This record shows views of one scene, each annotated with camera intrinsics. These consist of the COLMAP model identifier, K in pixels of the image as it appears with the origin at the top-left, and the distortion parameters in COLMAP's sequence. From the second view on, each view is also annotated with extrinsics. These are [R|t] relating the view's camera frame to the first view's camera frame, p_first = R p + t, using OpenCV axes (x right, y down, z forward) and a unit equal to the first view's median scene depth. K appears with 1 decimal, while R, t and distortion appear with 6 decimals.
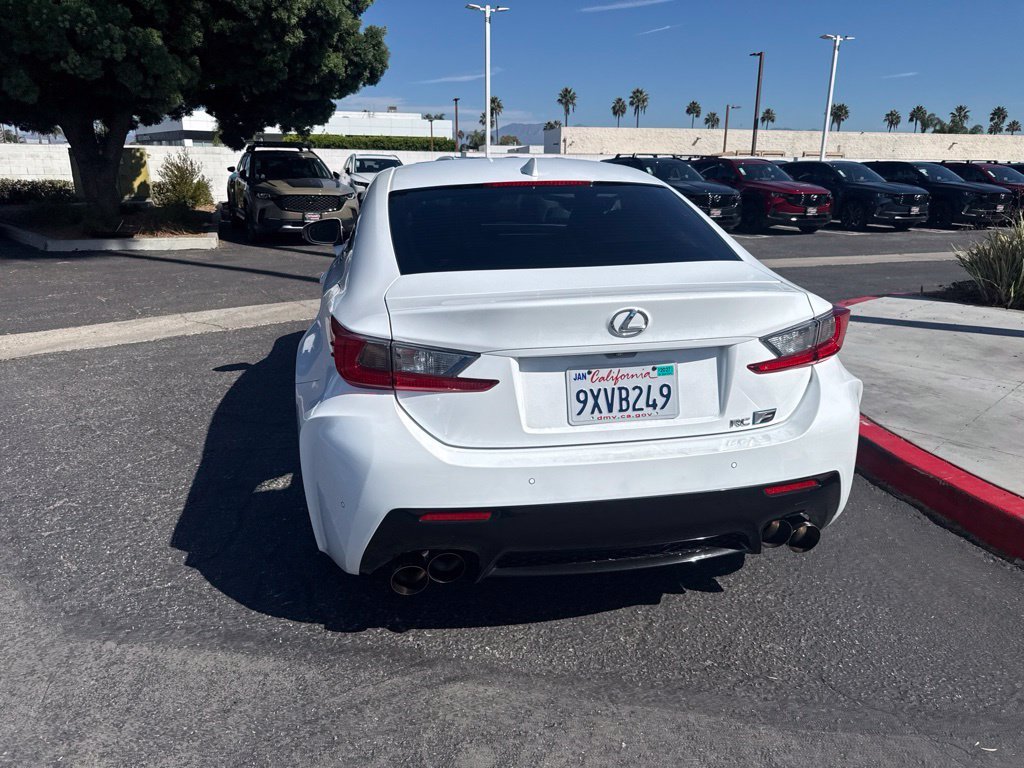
lens RADIAL K [[724.1, 0, 504.0], [0, 724.1, 373.8], [0, 0, 1]] dist [0.017574, -0.025418]
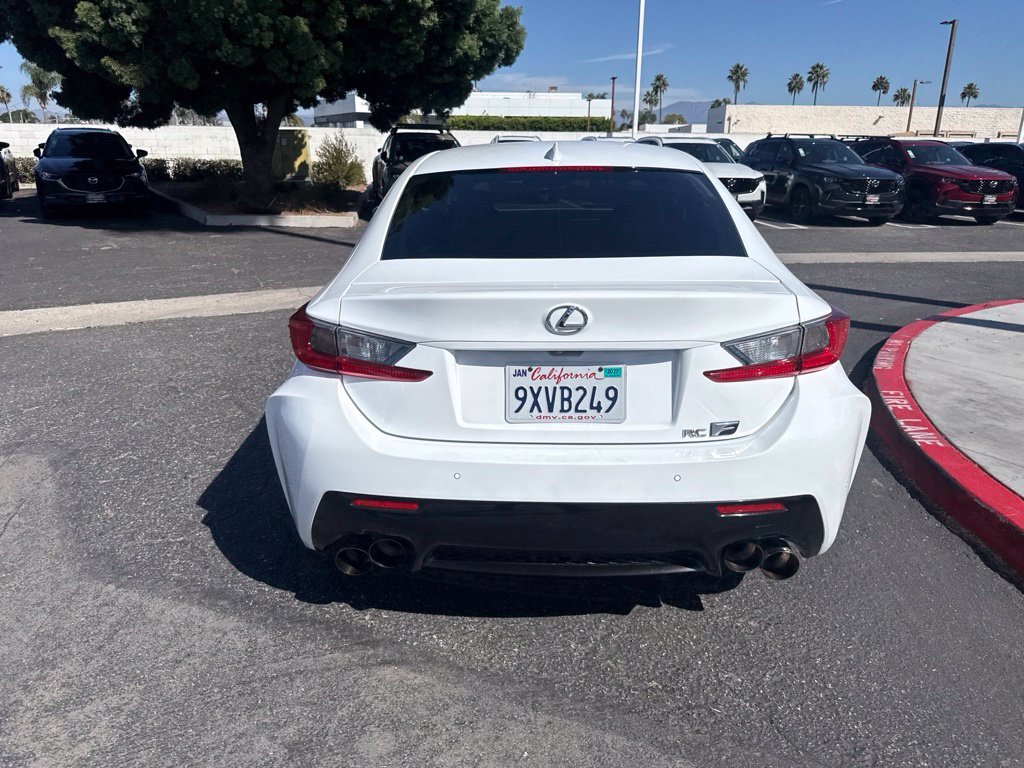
lens RADIAL K [[724.1, 0, 504.6], [0, 724.1, 377.0], [0, 0, 1]] dist [0.017574, -0.025418]
pose [[0.978043, 0.064560, -0.198152, 0.157384], [-0.058890, 0.997672, 0.034383, -0.012845], [0.199911, -0.021959, 0.979568, 0.028450]]
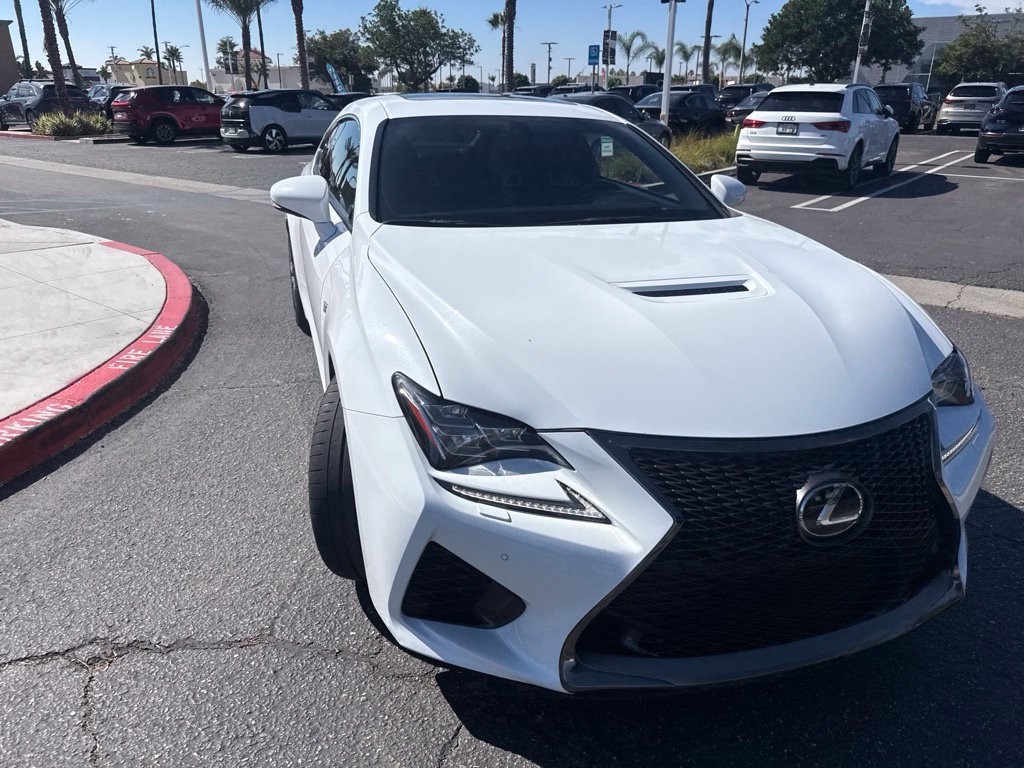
lens RADIAL K [[724.1, 0, 503.1], [0, 724.1, 388.0], [0, 0, 1]] dist [0.017574, -0.025418]
pose [[-0.988587, 0.043888, -0.144117, 0.133748], [-0.052411, 0.796677, 0.602128, -0.617786], [0.141241, 0.602810, -0.785284, 2.176535]]
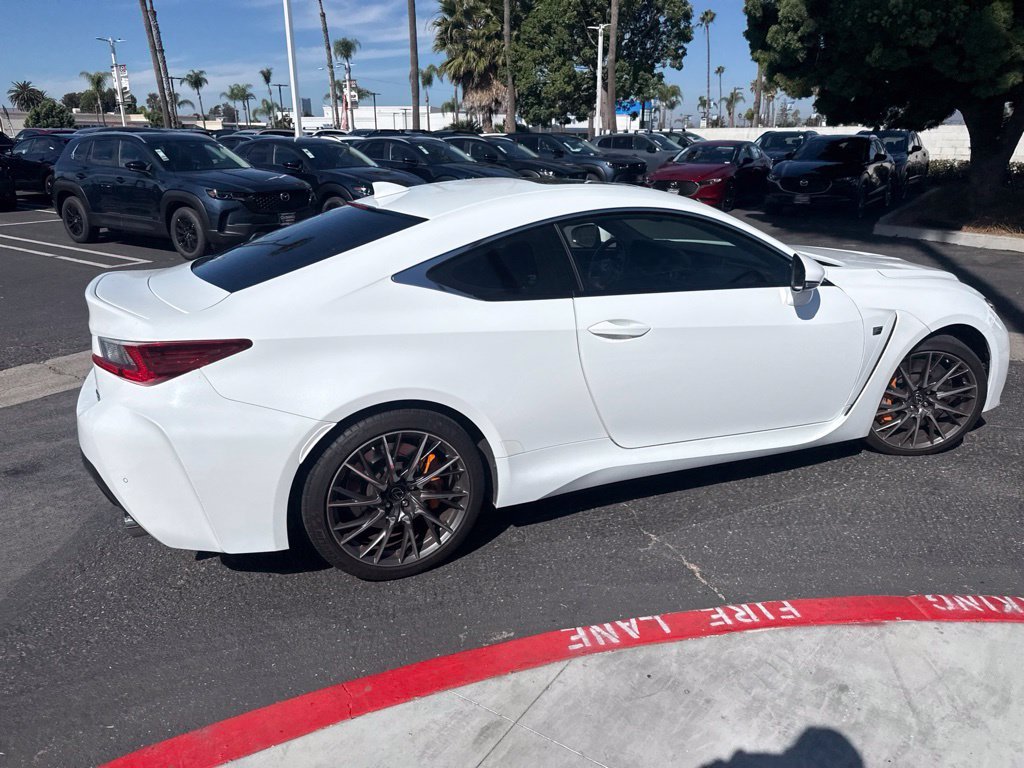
lens RADIAL K [[724.1, 0, 510.1], [0, 724.1, 382.1], [0, 0, 1]] dist [0.017574, -0.025418]
pose [[0.234251, 0.300594, -0.924538, 1.031550], [-0.259814, 0.935764, 0.238415, -0.279895], [0.936816, 0.184359, 0.297302, 0.776110]]
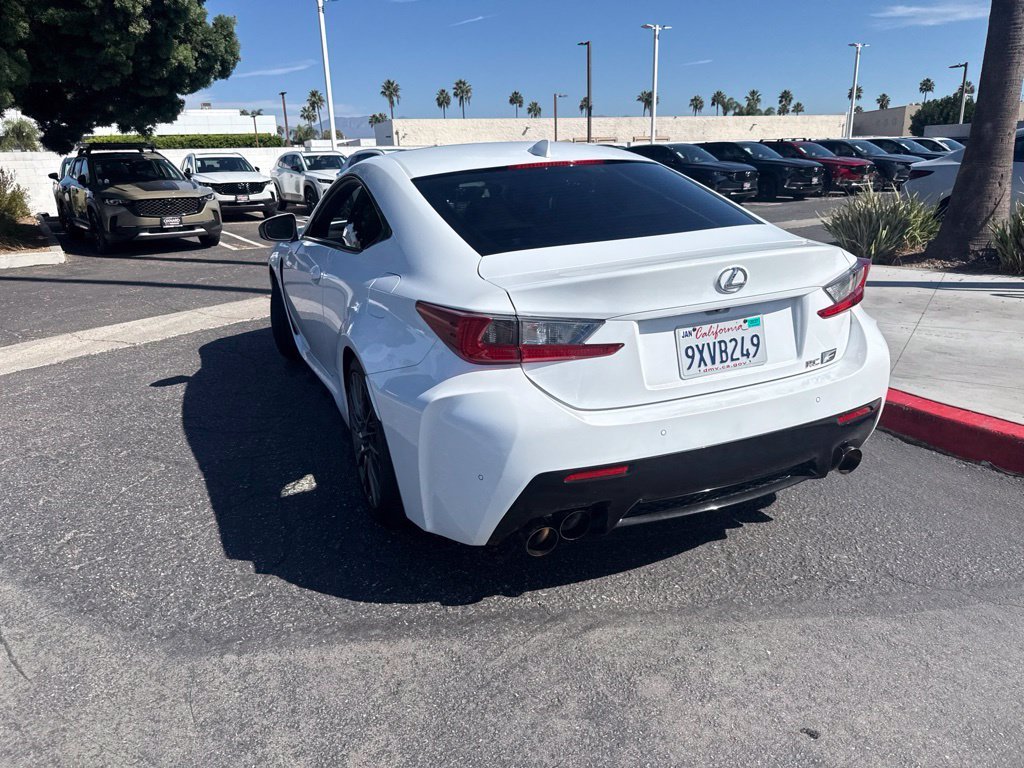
lens RADIAL K [[724.1, 0, 501.7], [0, 724.1, 386.3], [0, 0, 1]] dist [0.017574, -0.025418]
pose [[0.974612, -0.101567, 0.199537, -0.224734], [0.096622, 0.994727, 0.034394, 0.010206], [-0.201978, -0.014241, 0.979287, -0.009548]]
